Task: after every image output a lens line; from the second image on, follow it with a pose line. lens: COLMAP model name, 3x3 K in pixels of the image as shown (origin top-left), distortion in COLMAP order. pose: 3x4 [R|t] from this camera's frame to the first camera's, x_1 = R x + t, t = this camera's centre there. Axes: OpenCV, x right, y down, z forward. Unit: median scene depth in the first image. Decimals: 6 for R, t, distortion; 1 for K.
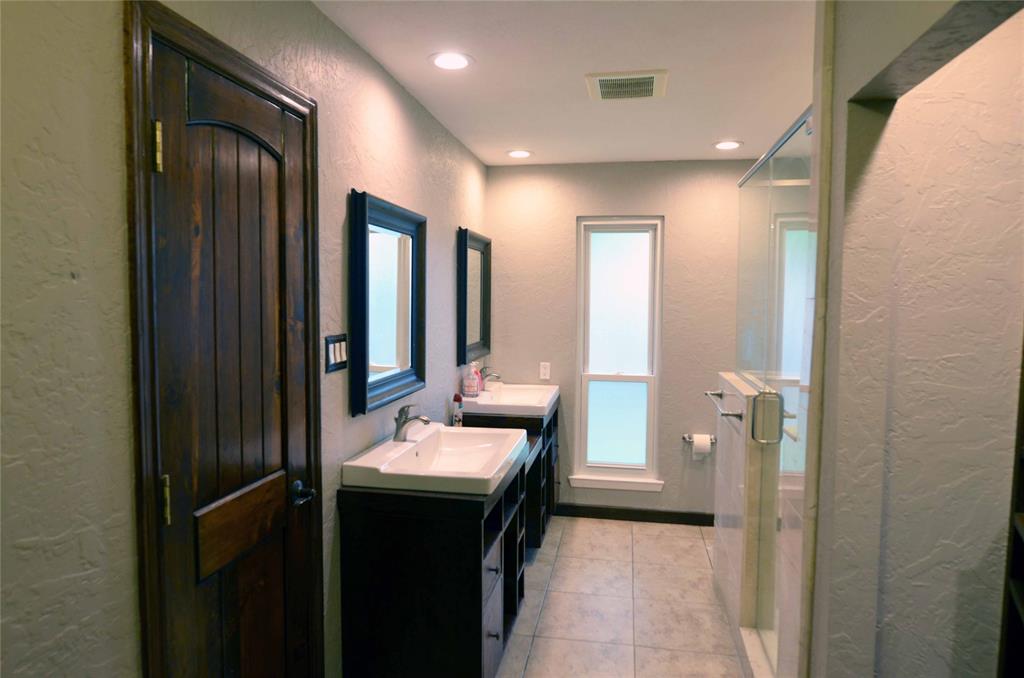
lens RADIAL K [[627.0, 0, 515.6], [0, 627.0, 338.4], [0, 0, 1]] dist [-0.007074, -0.005158]
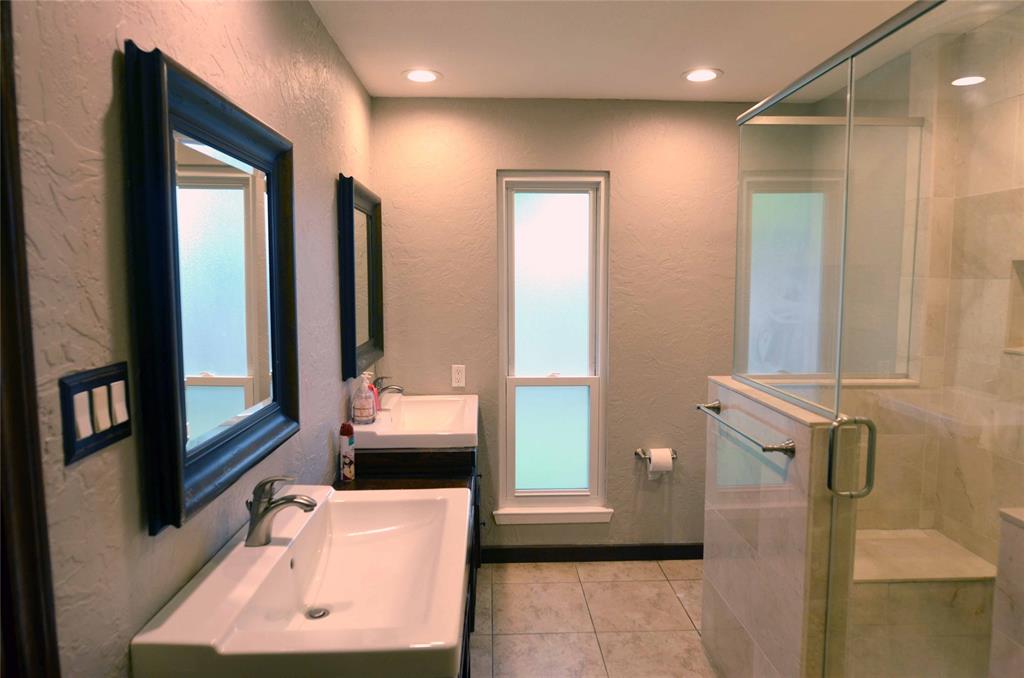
lens RADIAL K [[627.0, 0, 515.6], [0, 627.0, 338.4], [0, 0, 1]] dist [-0.007074, -0.005158]
pose [[0.976636, -0.030049, 0.212790, -0.051861], [0.023611, 0.999185, 0.032729, -0.018878], [-0.213600, -0.026940, 0.976550, 0.287774]]
